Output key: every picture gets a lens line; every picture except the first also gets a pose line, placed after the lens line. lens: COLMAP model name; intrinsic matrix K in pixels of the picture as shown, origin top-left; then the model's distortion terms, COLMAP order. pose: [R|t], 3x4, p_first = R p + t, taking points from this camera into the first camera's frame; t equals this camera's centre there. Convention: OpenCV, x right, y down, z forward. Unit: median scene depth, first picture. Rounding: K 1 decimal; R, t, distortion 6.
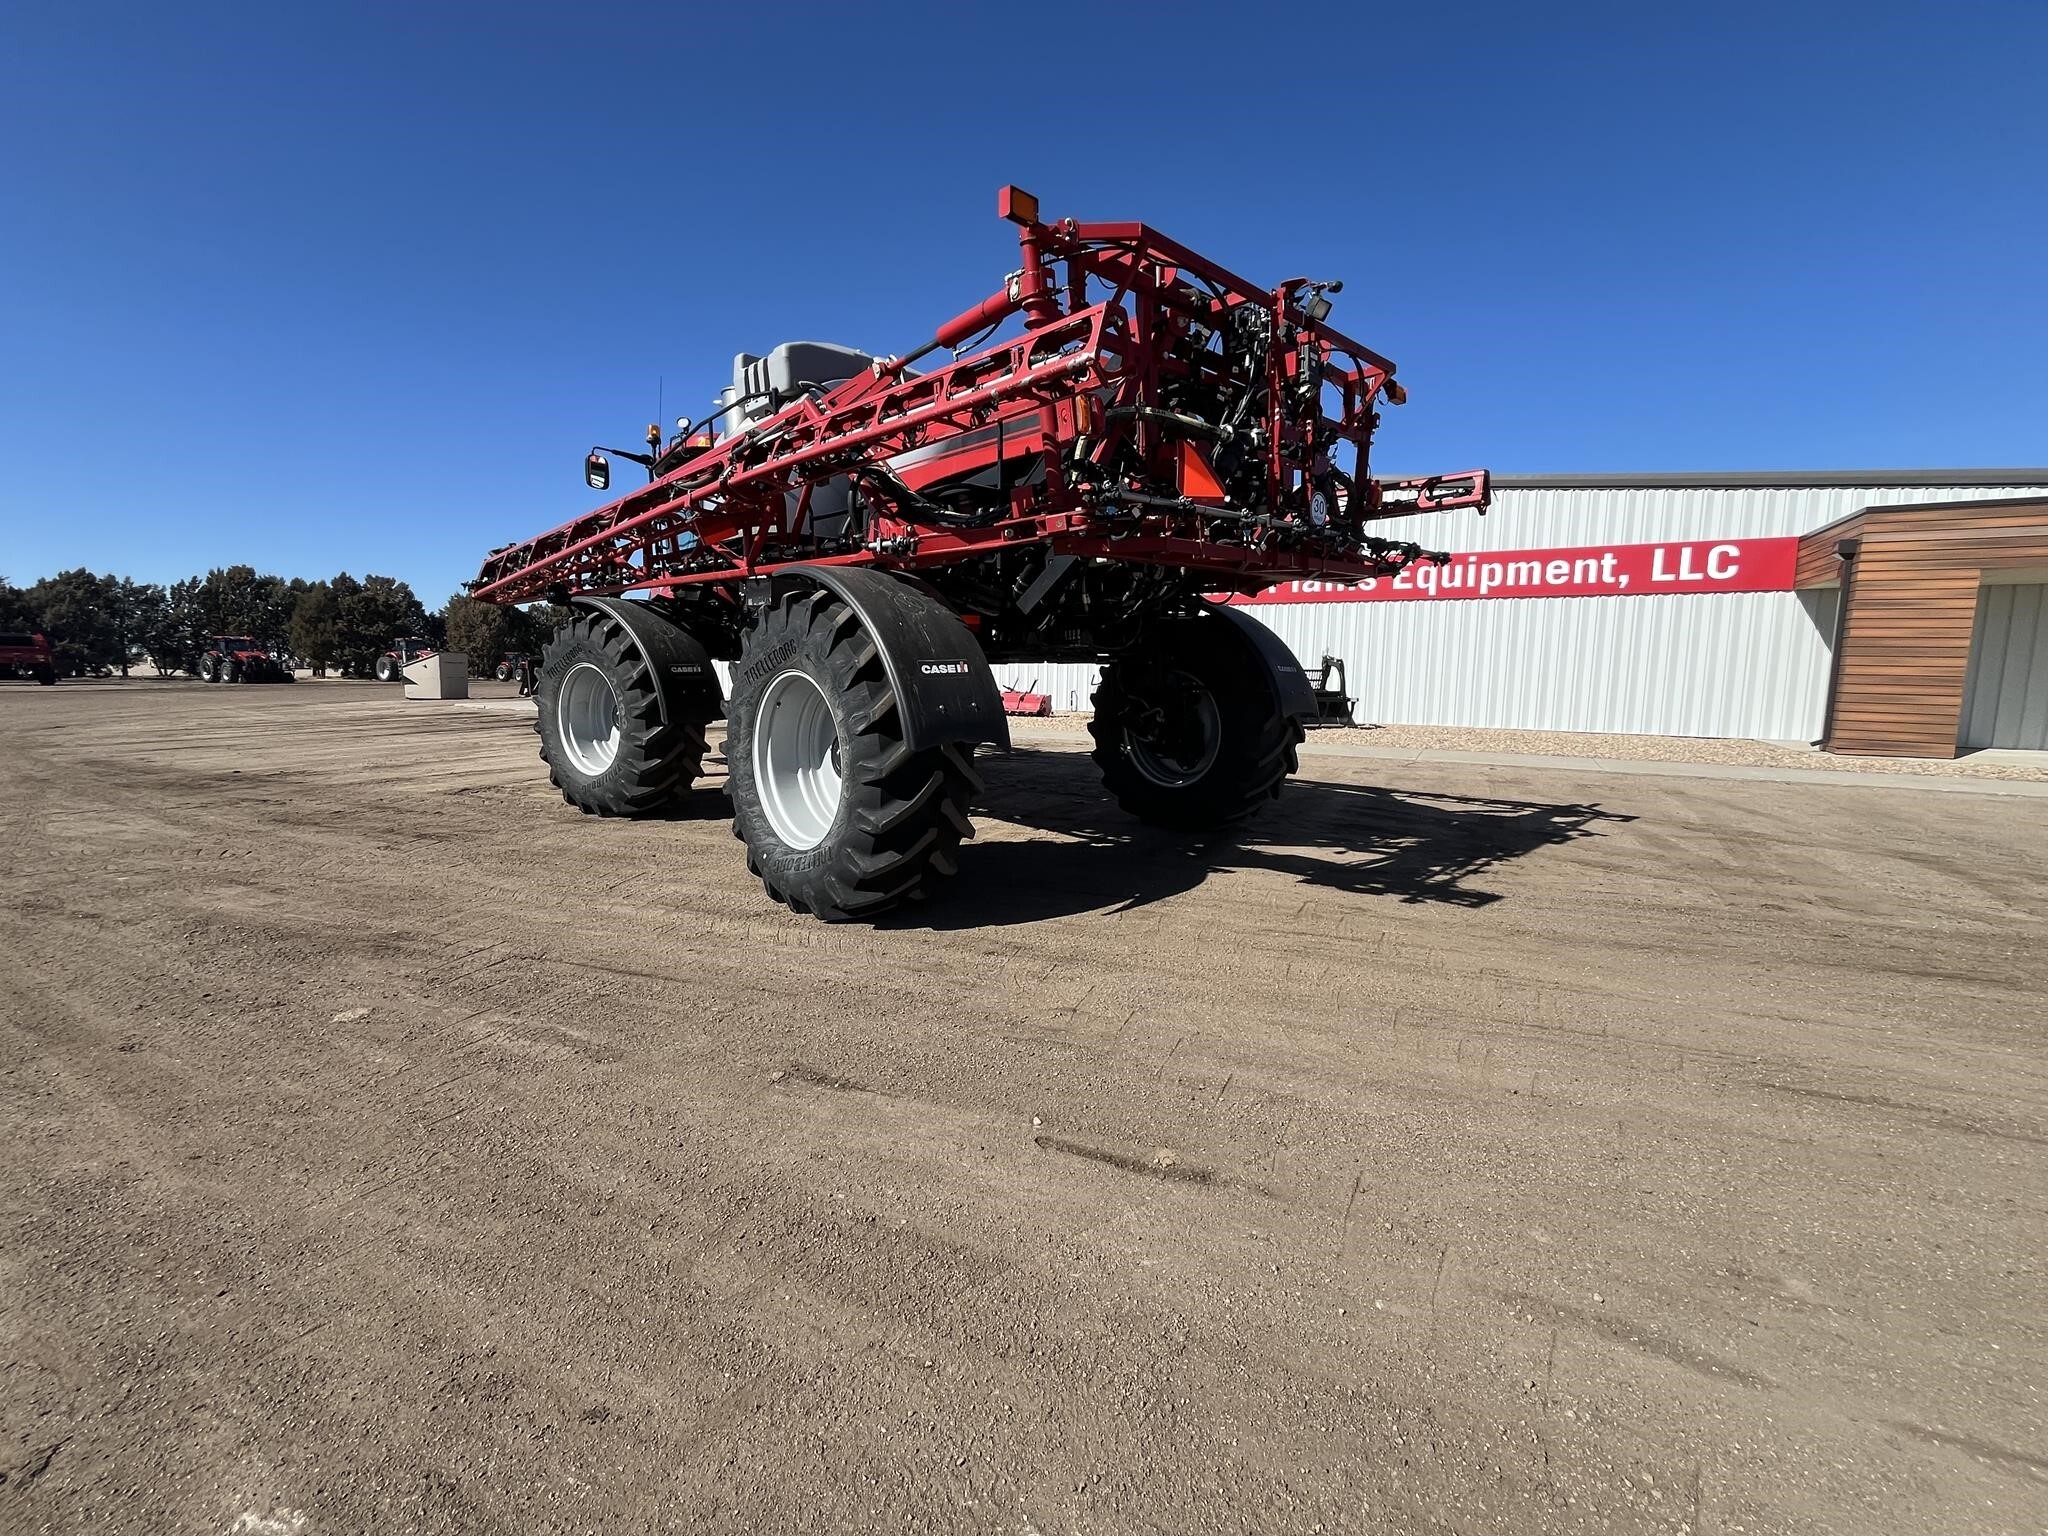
lens RADIAL K [[828.5, 0, 1021.6], [0, 828.5, 770.7], [0, 0, 1]] dist [-0.001962, -0.000031]
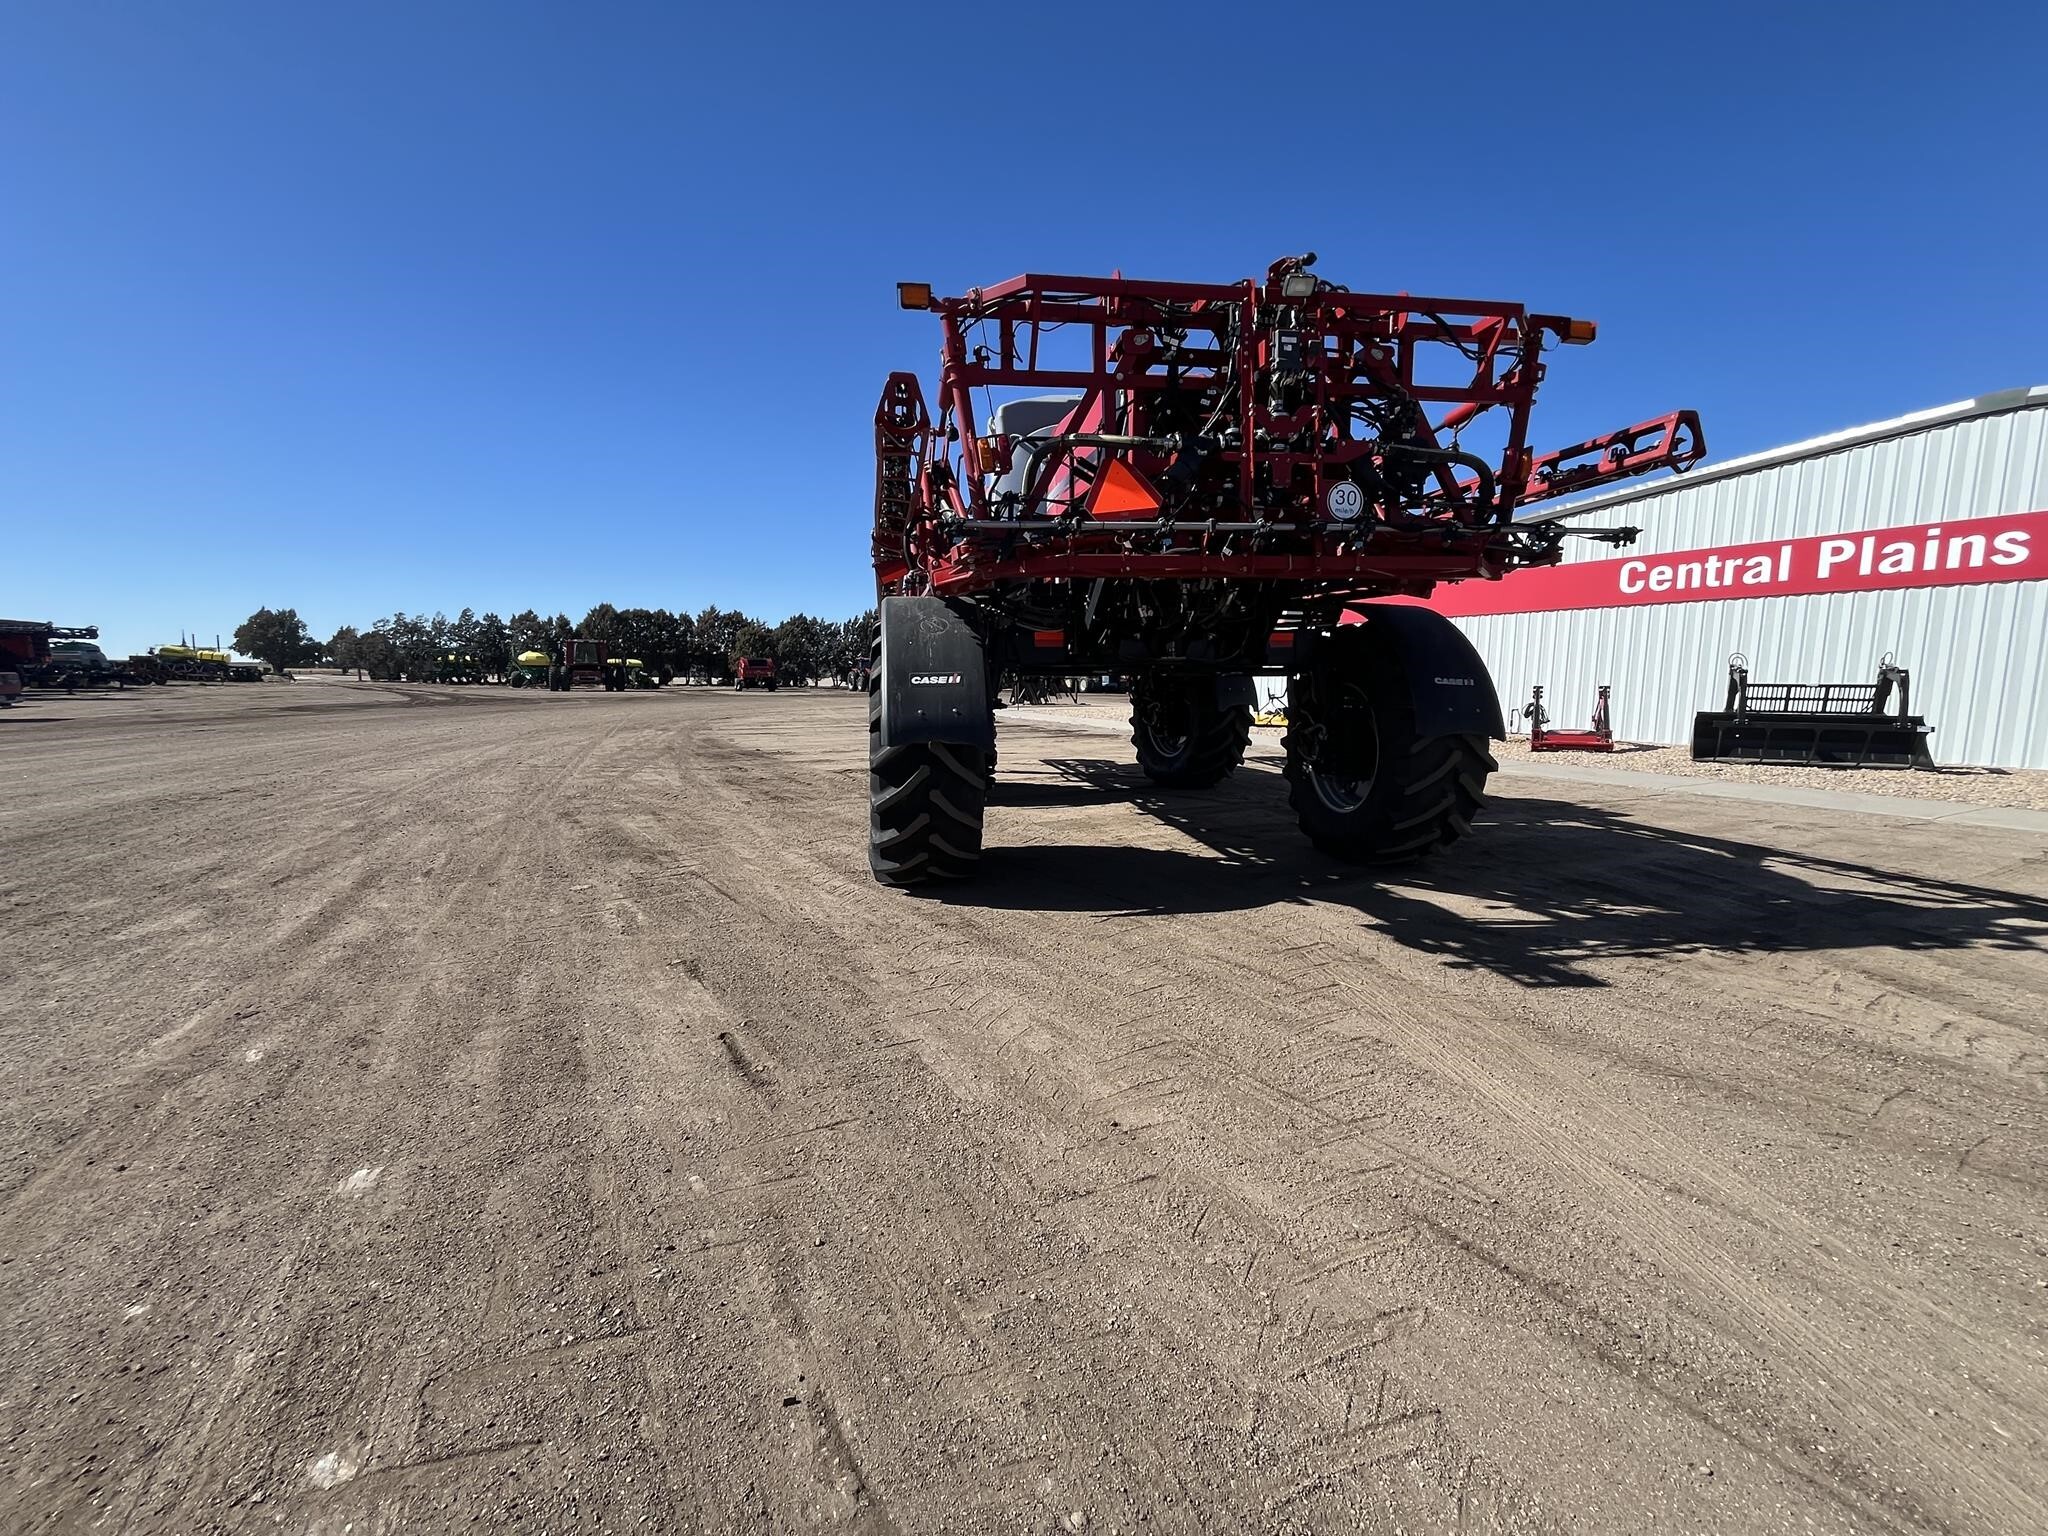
lens RADIAL K [[828.5, 0, 1022.0], [0, 828.5, 774.5], [0, 0, 1]] dist [-0.001962, -0.000031]
pose [[0.823483, 0.064736, -0.563636, 0.391874], [-0.071589, 0.997384, 0.009961, -0.005198], [0.562807, 0.032147, 0.825963, 0.055292]]
